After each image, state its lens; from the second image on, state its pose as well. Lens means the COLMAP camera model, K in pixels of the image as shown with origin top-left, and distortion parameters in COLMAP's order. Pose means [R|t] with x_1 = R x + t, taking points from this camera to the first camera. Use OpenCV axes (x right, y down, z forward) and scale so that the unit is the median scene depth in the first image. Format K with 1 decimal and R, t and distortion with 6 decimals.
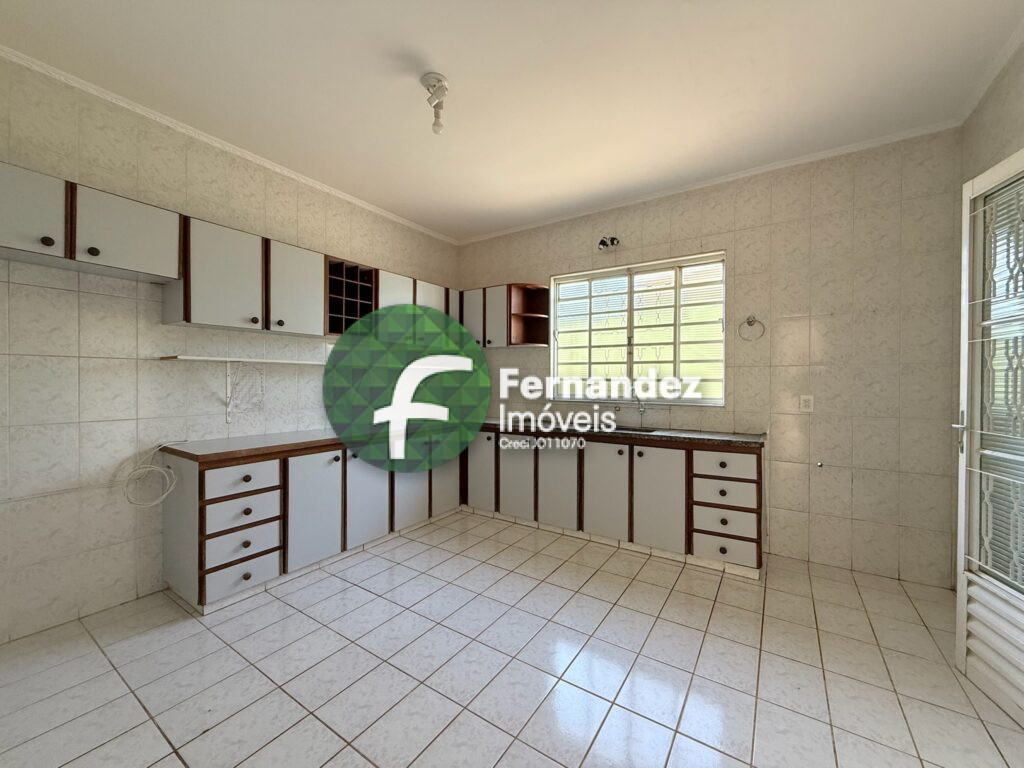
lens RADIAL K [[406.3, 0, 508.2], [0, 406.3, 384.1], [0, 0, 1]] dist [0.001138, -0.000082]
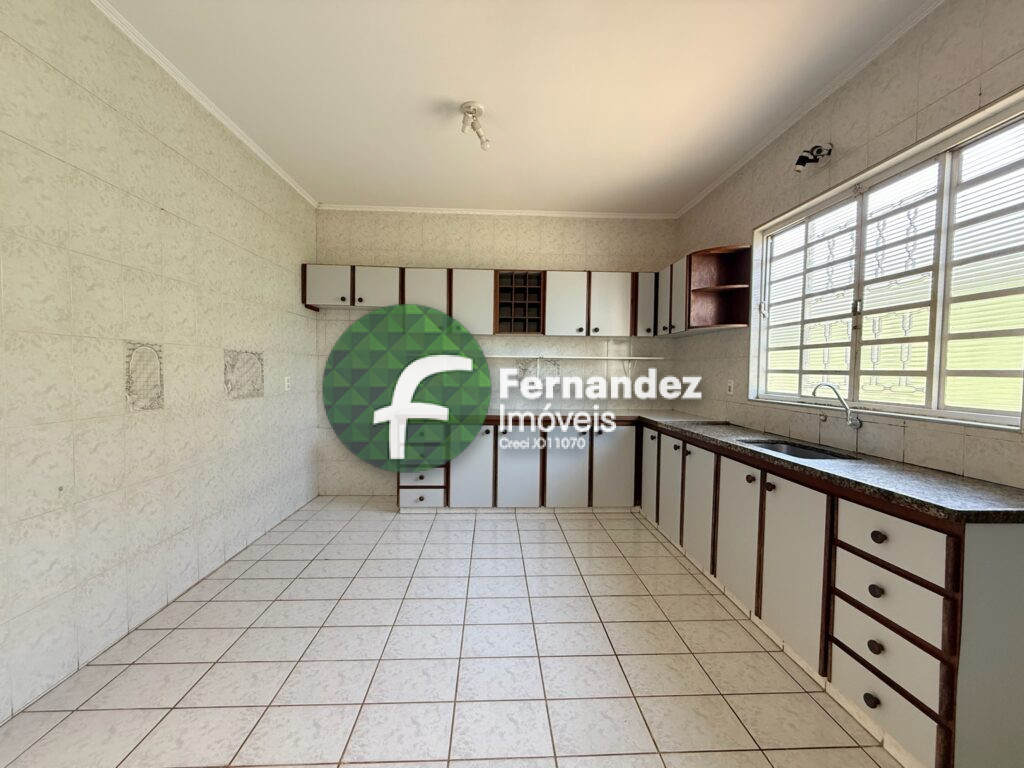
lens RADIAL K [[406.3, 0, 510.1], [0, 406.3, 384.6], [0, 0, 1]] dist [0.001138, -0.000082]
pose [[0.592141, 0.032753, -0.805168, 0.608974], [-0.017835, 0.999462, 0.027540, 0.000240], [0.805637, -0.001947, 0.592406, 0.297097]]
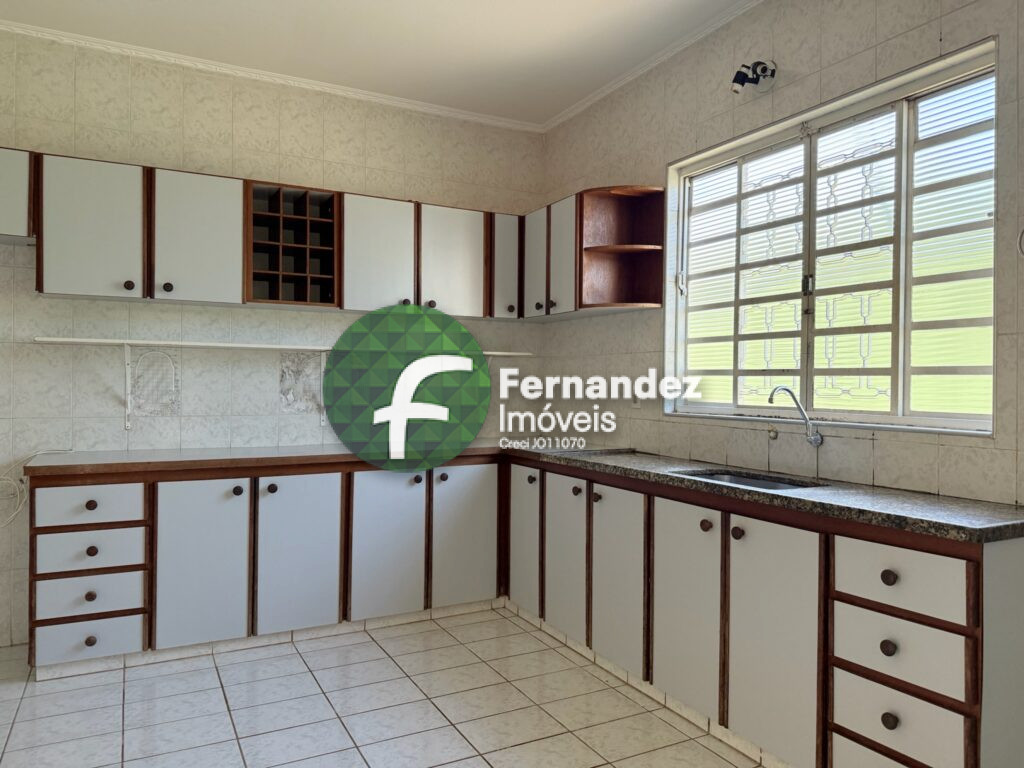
lens RADIAL K [[722.2, 0, 510.9], [0, 722.2, 387.3], [0, 0, 1]] dist [0.041399, -0.048628]
pose [[0.878364, 0.007302, -0.477936, 0.500329], [-0.010288, 0.999940, -0.003630, 0.016564], [0.477881, 0.008105, 0.878387, 0.176745]]
